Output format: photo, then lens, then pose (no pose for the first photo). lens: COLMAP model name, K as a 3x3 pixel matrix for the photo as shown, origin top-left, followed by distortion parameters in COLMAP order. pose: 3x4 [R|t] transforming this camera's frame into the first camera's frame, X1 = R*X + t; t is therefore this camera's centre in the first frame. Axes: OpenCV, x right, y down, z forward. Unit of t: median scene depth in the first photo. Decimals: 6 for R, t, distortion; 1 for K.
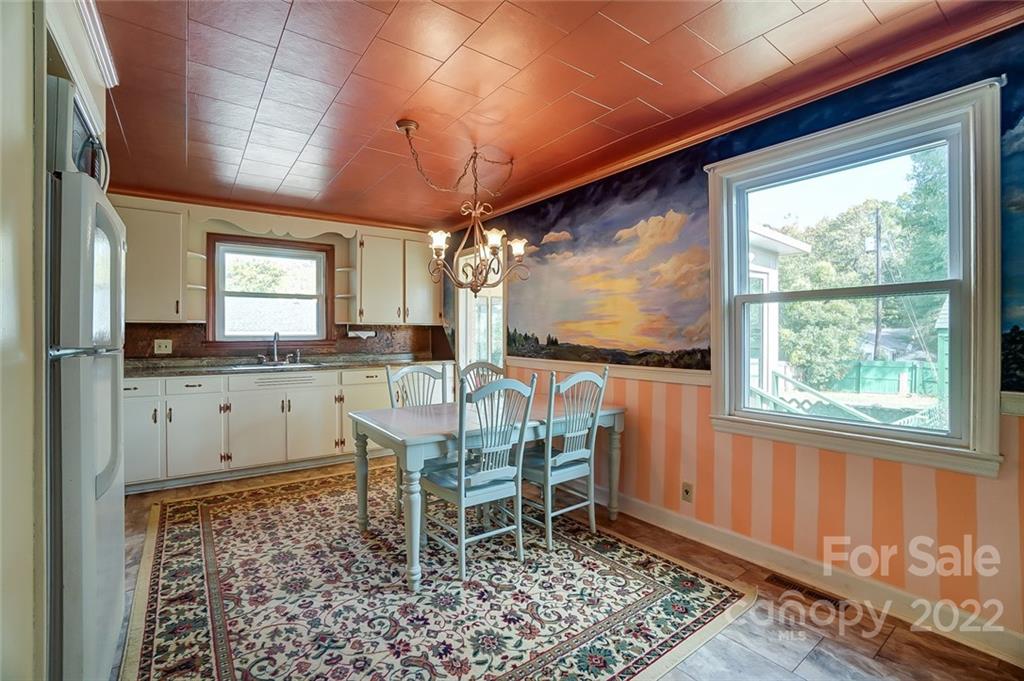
lens RADIAL K [[460.6, 0, 511.1], [0, 460.6, 336.4], [0, 0, 1]] dist [-0.058243, 0.020881]
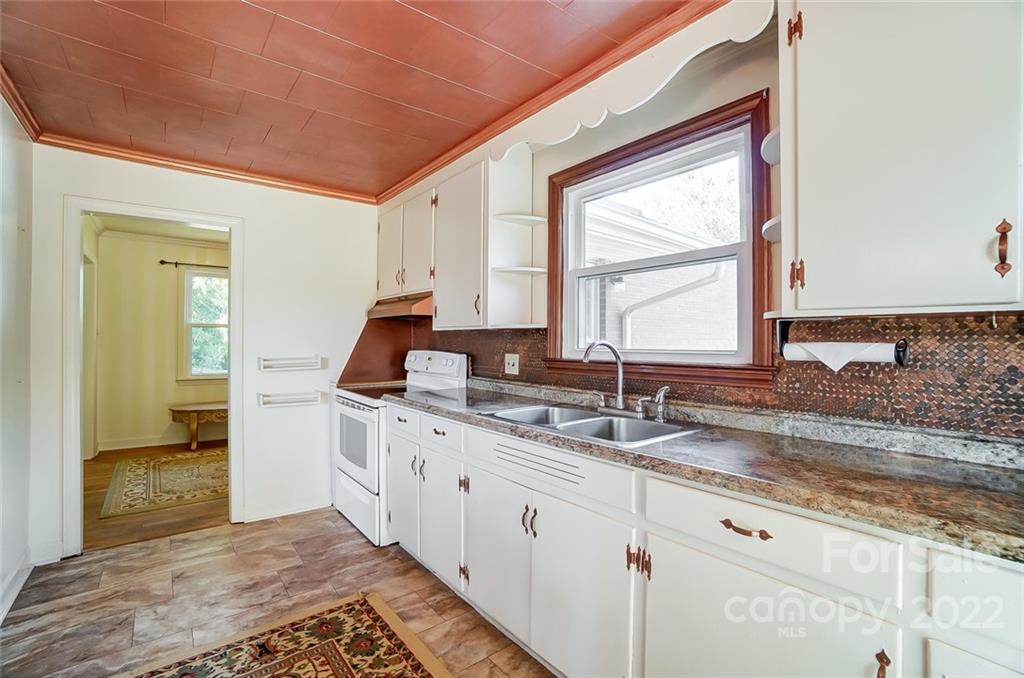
lens RADIAL K [[453.6, 0, 514.7], [0, 453.6, 338.2], [0, 0, 1]] dist [-0.064861, 0.022191]
pose [[0.046408, -0.002923, -0.998918, -0.100440], [-0.002750, 0.999992, -0.003054, -0.018756], [0.998919, 0.002889, 0.046399, 1.215799]]
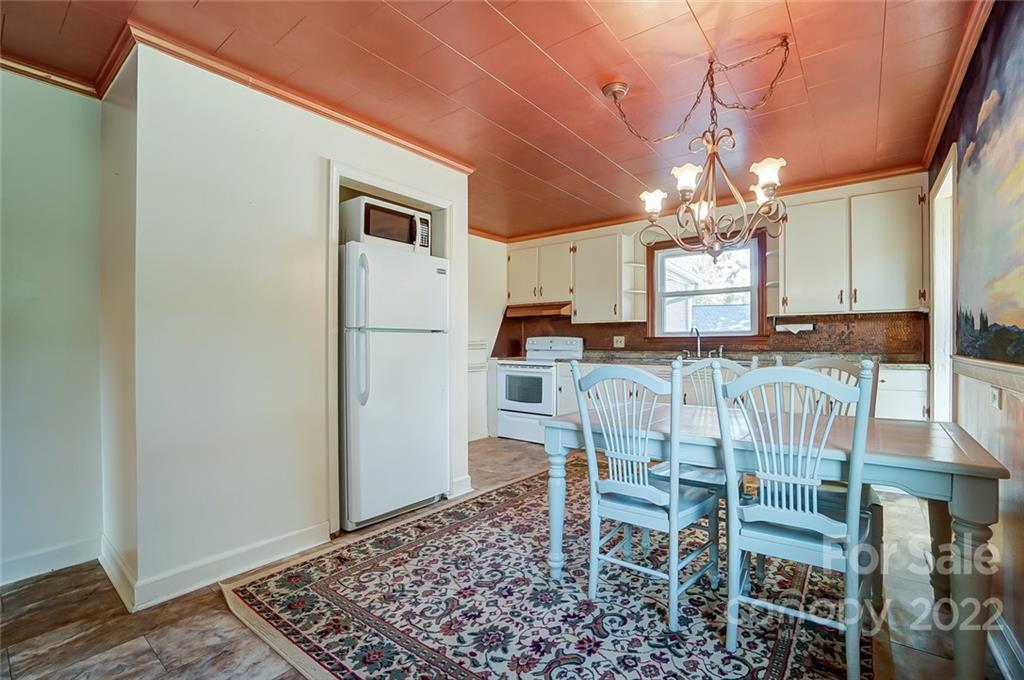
lens RADIAL K [[460.6, 0, 511.1], [0, 460.6, 335.9], [0, 0, 1]] dist [-0.058243, 0.020881]
pose [[0.267737, -0.017842, -0.963327, 0.497204], [0.002192, 0.999837, -0.017909, 0.036196], [0.963489, 0.002684, 0.267733, 0.443376]]
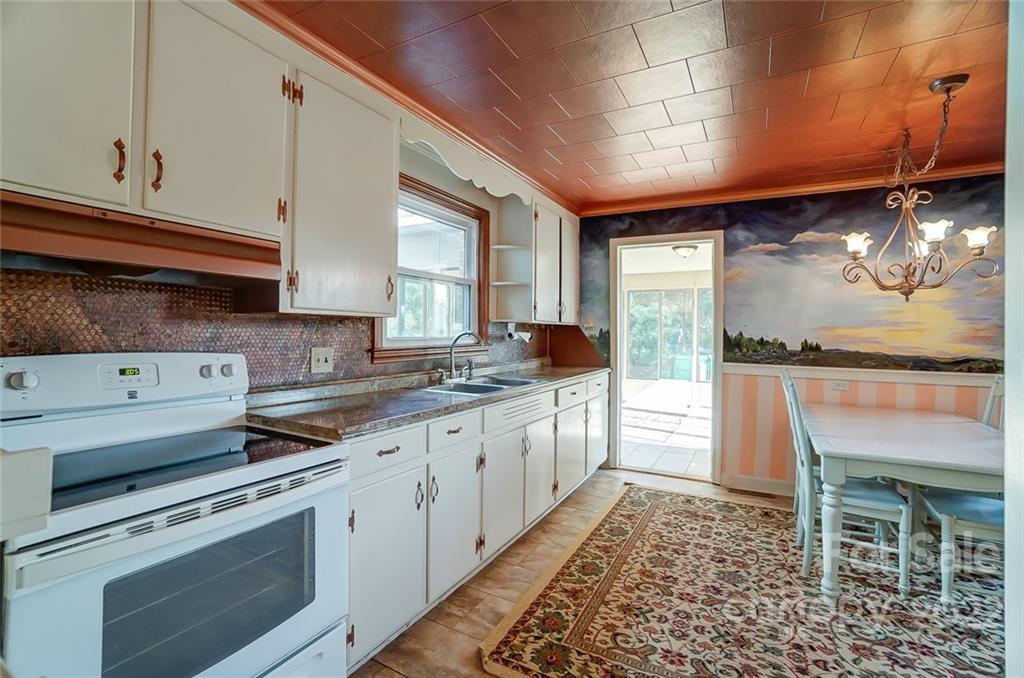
lens RADIAL K [[452.7, 0, 513.6], [0, 452.7, 330.1], [0, 0, 1]] dist [-0.064552, 0.022730]
pose [[0.903222, 0.010720, 0.429040, -1.000758], [-0.009320, 0.999942, -0.005364, -0.015979], [-0.429072, 0.000846, 0.903270, 0.517928]]
